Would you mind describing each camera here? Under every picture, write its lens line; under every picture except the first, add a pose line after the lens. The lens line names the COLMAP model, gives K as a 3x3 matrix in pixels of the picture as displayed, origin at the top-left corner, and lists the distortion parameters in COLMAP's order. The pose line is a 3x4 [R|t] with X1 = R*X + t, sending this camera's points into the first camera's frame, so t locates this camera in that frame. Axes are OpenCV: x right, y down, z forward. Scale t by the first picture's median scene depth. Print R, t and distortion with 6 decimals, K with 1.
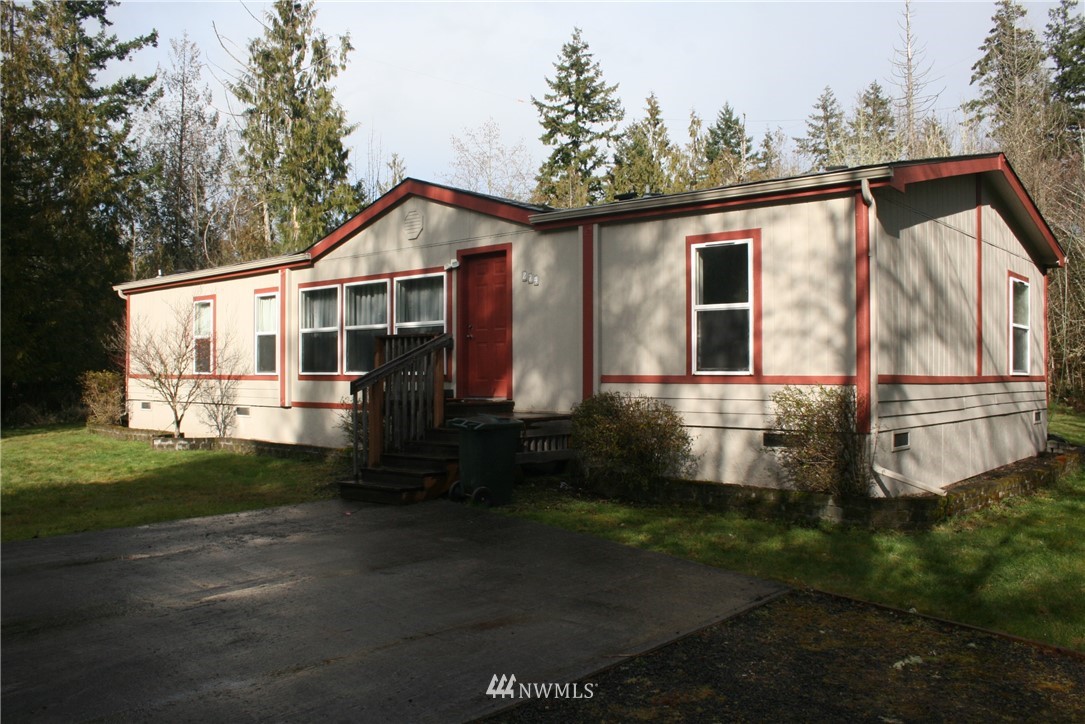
lens RADIAL K [[908.3, 0, 541.8], [0, 908.3, 365.6], [0, 0, 1]] dist [-0.157272, 0.127914]
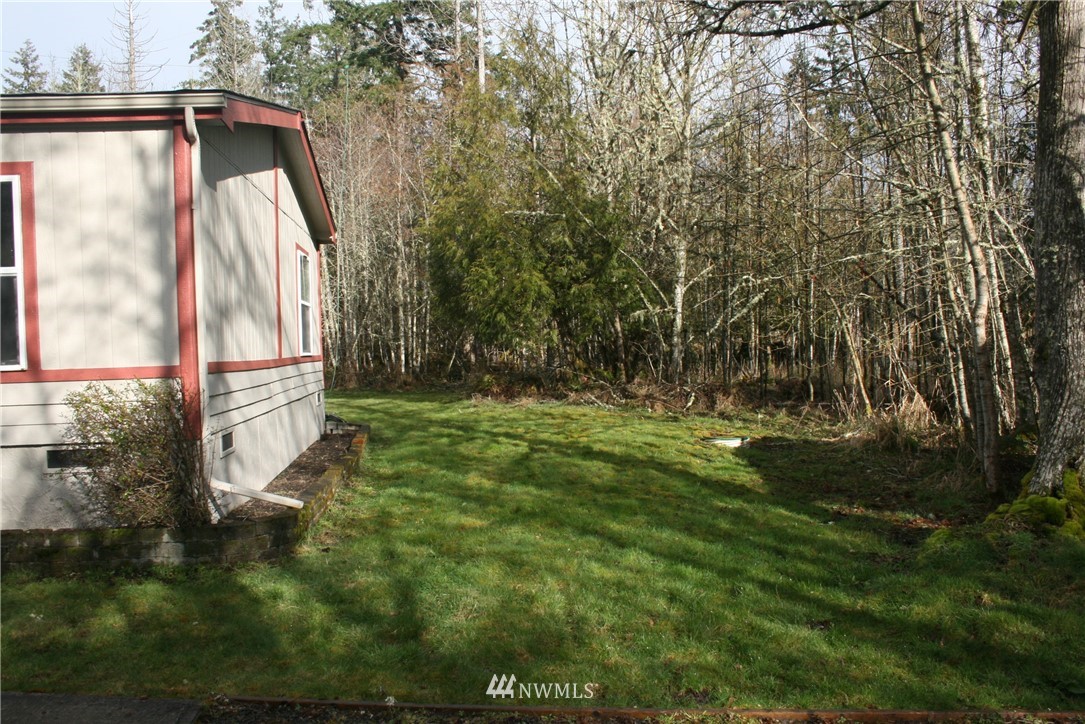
lens RADIAL K [[908.3, 0, 541.8], [0, 908.3, 365.6], [0, 0, 1]] dist [-0.157272, 0.127914]
pose [[0.663986, -0.041028, 0.746618, -0.005071], [0.025477, 0.999155, 0.032248, -0.002730], [-0.747311, -0.002391, 0.664471, 0.158774]]
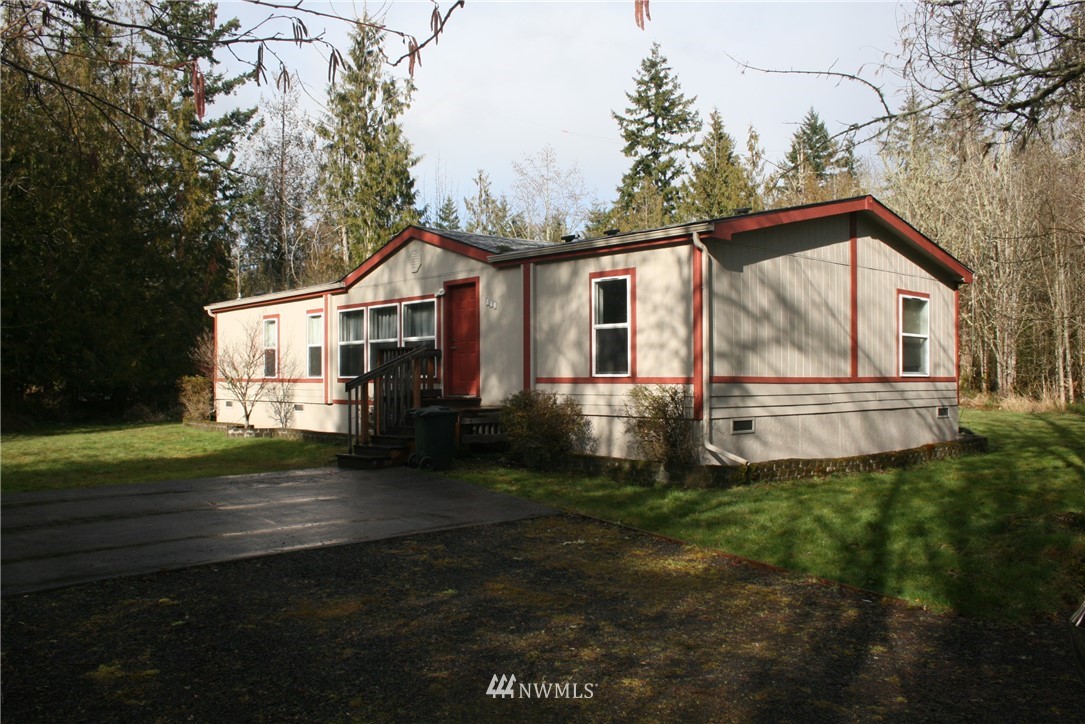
lens RADIAL K [[908.3, 0, 541.8], [0, 908.3, 365.6], [0, 0, 1]] dist [-0.157272, 0.127914]
pose [[0.992856, -0.004709, -0.119222, 0.172512], [0.004167, 0.999980, -0.004793, -0.000271], [0.119243, 0.004262, 0.992856, -0.233772]]
